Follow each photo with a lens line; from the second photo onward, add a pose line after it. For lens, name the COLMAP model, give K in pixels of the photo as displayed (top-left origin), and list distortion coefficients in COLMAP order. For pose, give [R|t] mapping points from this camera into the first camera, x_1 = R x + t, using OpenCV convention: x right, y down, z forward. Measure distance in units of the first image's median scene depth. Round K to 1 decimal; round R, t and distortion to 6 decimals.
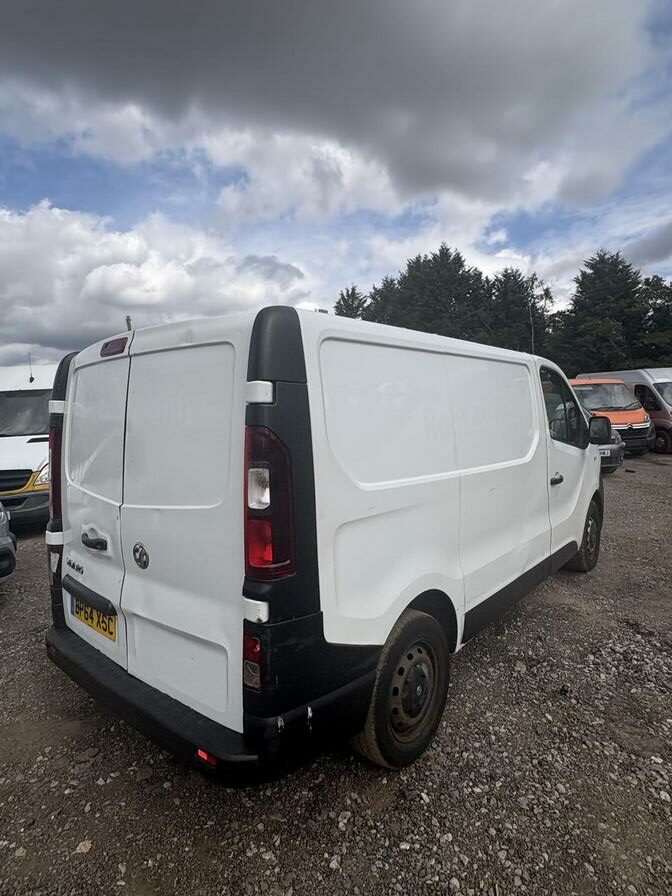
lens RADIAL K [[500.7, 0, 335.2], [0, 500.7, 444.0], [0, 0, 1]] dist [-0.004746, 0.003913]
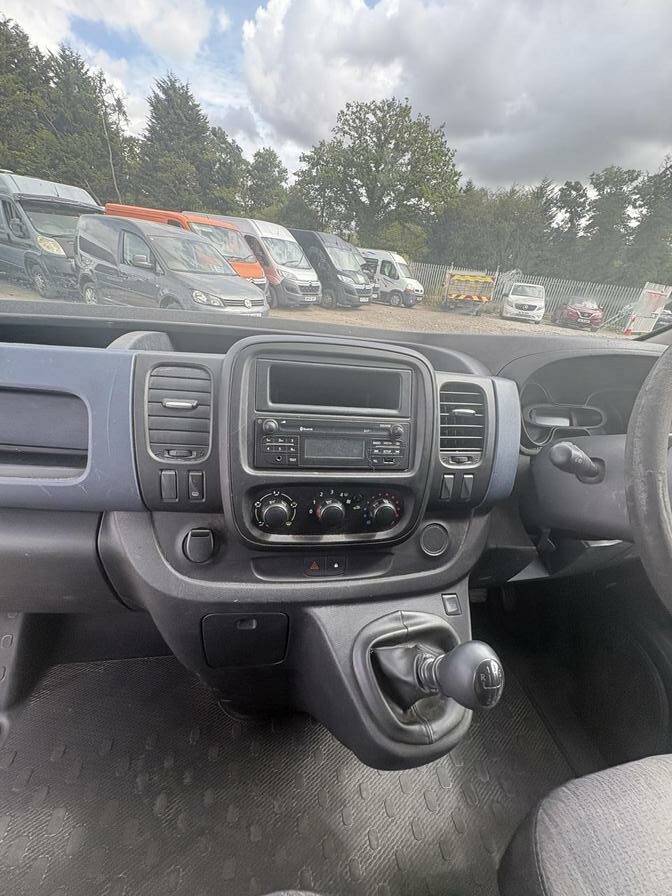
lens RADIAL K [[358.8, 0, 334.4], [0, 358.8, 447.8], [0, 0, 1]] dist [-0.001762, 0.000187]
pose [[0.636239, -0.247739, 0.730633, 0.030316], [-0.090317, 0.916610, 0.389448, -0.008195], [-0.766187, -0.313771, 0.560808, 0.124280]]
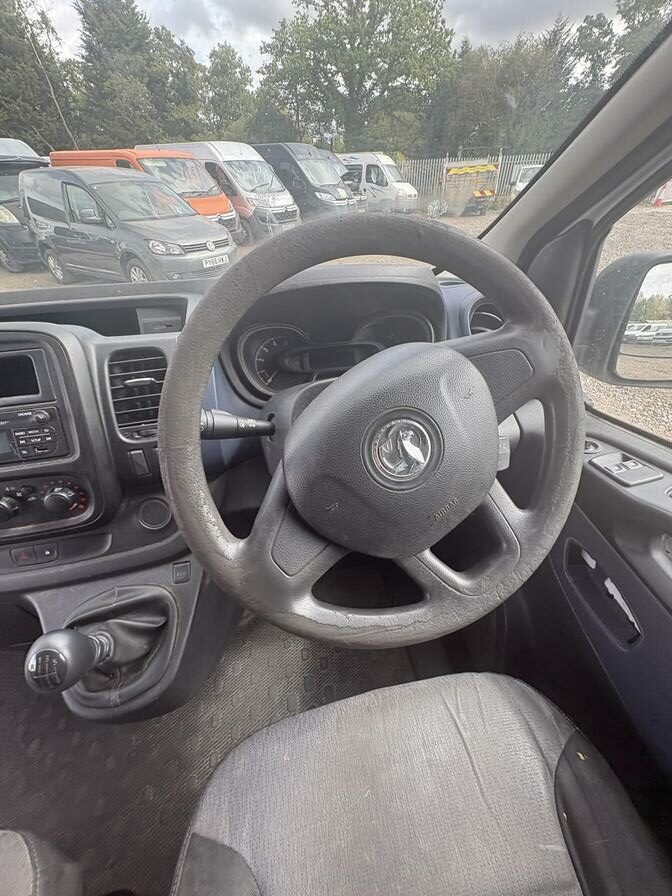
lens RADIAL K [[358.8, 0, 334.6], [0, 358.8, 449.4], [0, 0, 1]] dist [-0.001762, 0.000187]
pose [[0.627637, -0.453038, 0.633111, 0.038988], [0.054293, 0.836730, 0.544918, -0.009018], [-0.776611, -0.307637, 0.549759, 0.115739]]
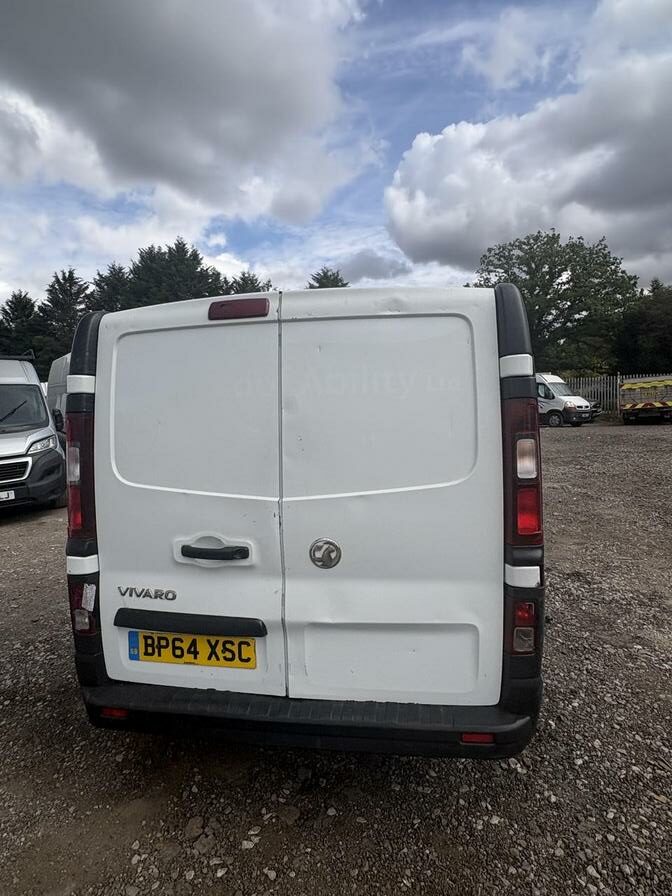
lens RADIAL K [[500.7, 0, 337.2], [0, 500.7, 443.7], [0, 0, 1]] dist [-0.004746, 0.003913]
pose [[0.860057, -0.039205, 0.508690, -0.043775], [0.039079, 0.999176, 0.010934, 0.001351], [-0.508700, 0.010475, 0.860880, 0.013271]]
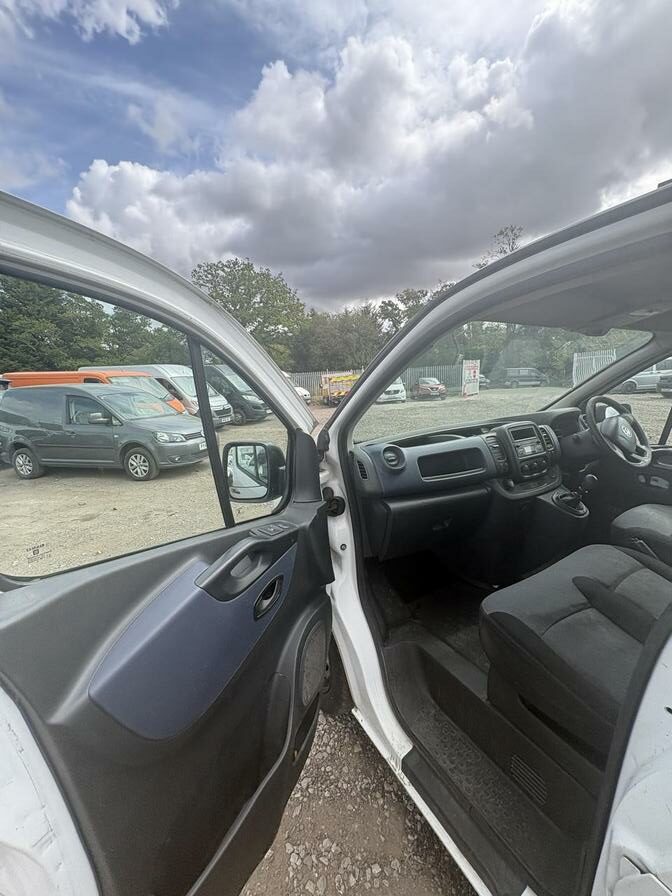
lens RADIAL K [[358.8, 0, 334.9], [0, 358.8, 445.0], [0, 0, 1]] dist [-0.001762, 0.000187]
pose [[0.343232, -0.148523, 0.927433, -0.010979], [0.096378, 0.987776, 0.122518, -0.011882], [-0.934293, 0.047332, 0.353351, 0.137900]]
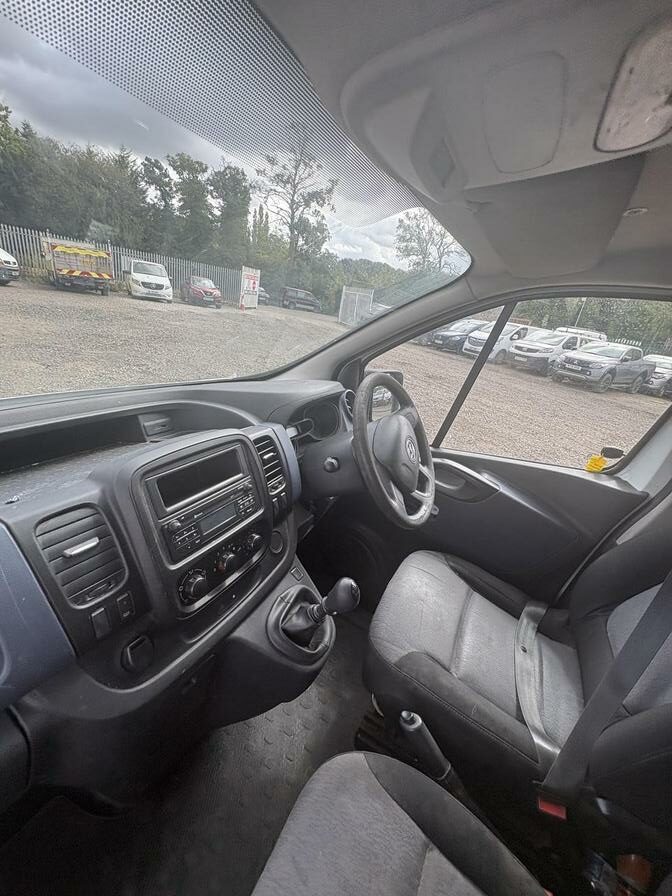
lens RADIAL K [[358.8, 0, 335.9], [0, 358.8, 448.0], [0, 0, 1]] dist [-0.001762, 0.000187]
pose [[-0.214408, -0.373845, 0.902369, 0.024567], [-0.095888, 0.927447, 0.361451, -0.012779], [-0.972026, -0.009028, -0.234699, 0.129639]]
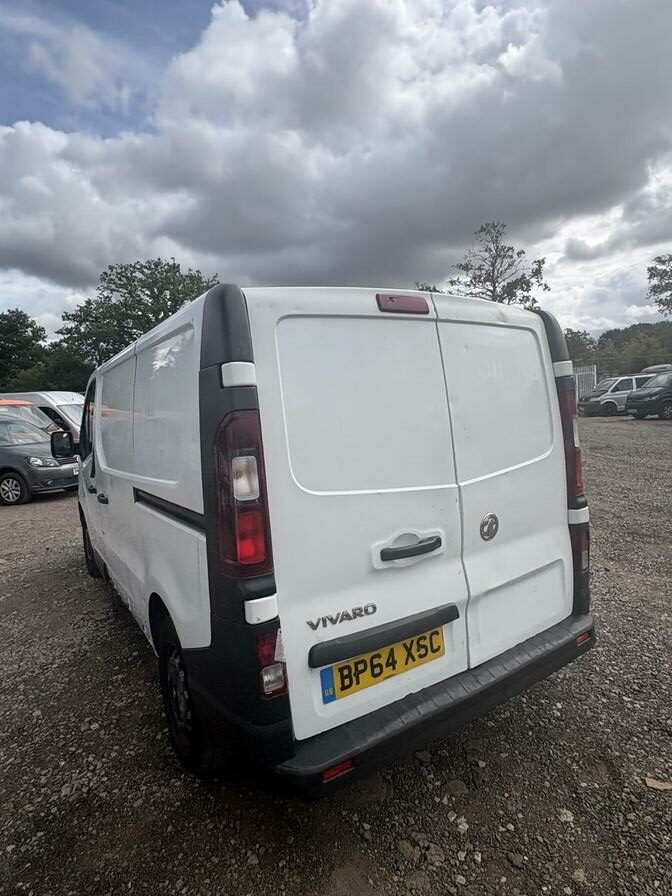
lens RADIAL K [[500.7, 0, 337.9], [0, 500.7, 444.9], [0, 0, 1]] dist [-0.004746, 0.003913]
pose [[0.290803, -0.060359, 0.954877, -0.076695], [0.115647, 0.992908, 0.027543, 0.000064], [-0.949768, 0.102419, 0.295721, 0.053177]]
